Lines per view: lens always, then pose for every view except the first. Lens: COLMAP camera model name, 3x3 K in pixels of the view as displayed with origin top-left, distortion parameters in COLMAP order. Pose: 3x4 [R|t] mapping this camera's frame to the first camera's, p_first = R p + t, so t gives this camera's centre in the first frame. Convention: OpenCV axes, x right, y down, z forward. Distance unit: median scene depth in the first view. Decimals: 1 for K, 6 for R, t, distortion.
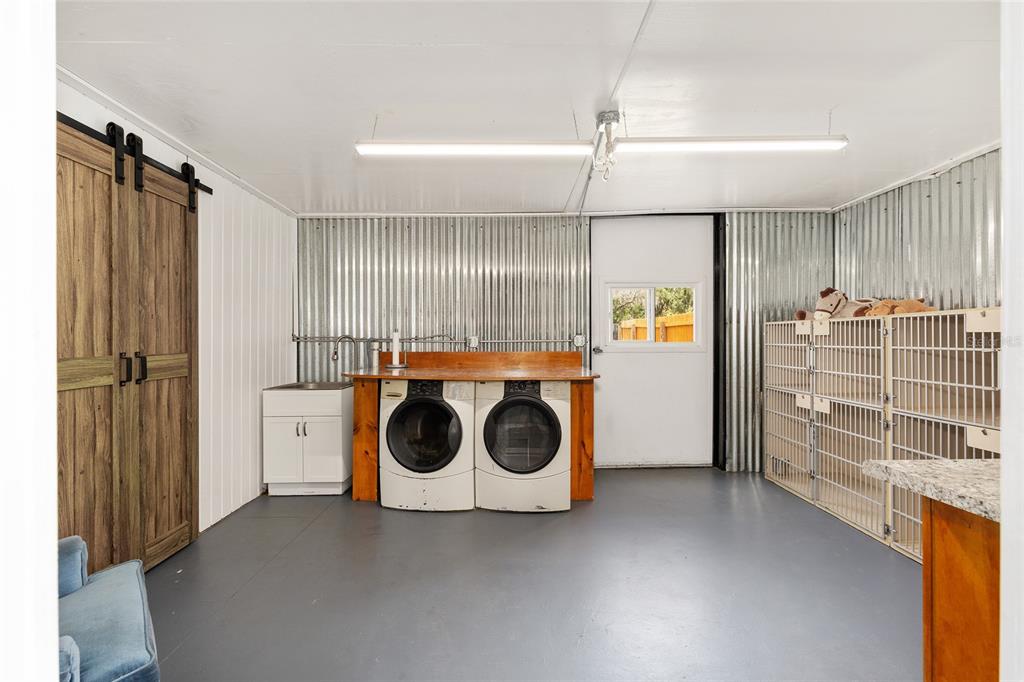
lens RADIAL K [[410.4, 0, 513.0], [0, 410.4, 339.1], [0, 0, 1]] dist [-0.002834, -0.000259]
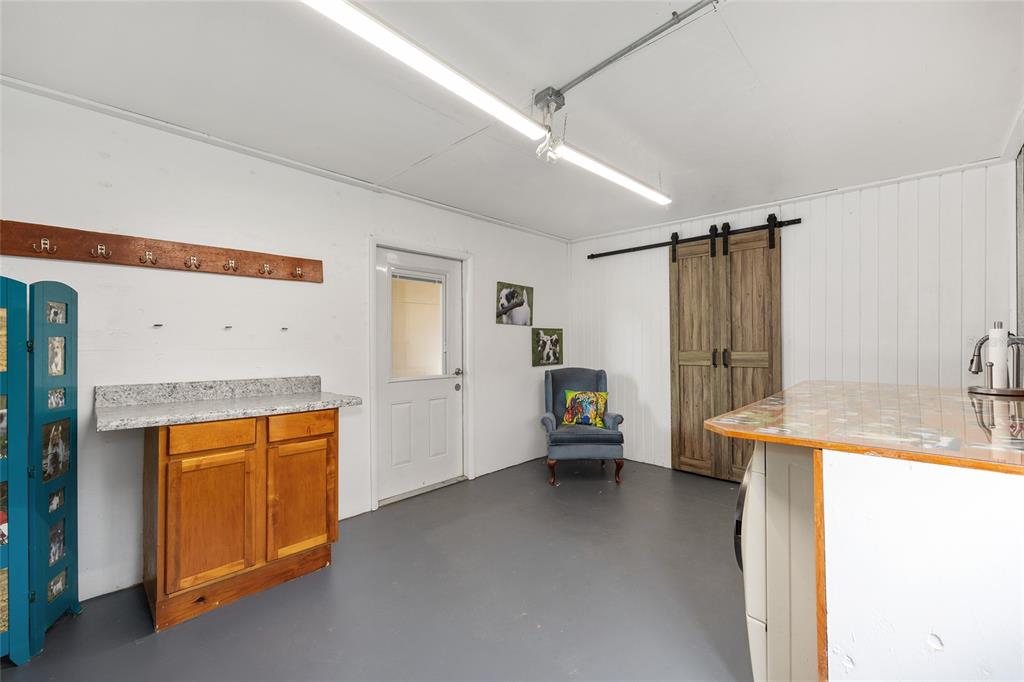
lens RADIAL K [[410.4, 0, 512.4], [0, 410.4, 340.3], [0, 0, 1]] dist [-0.002834, -0.000259]
pose [[-0.697936, 0.004194, -0.716148, 0.903174], [0.006489, 0.999979, -0.000468, -0.009382], [0.716130, -0.004973, -0.697949, 1.494461]]
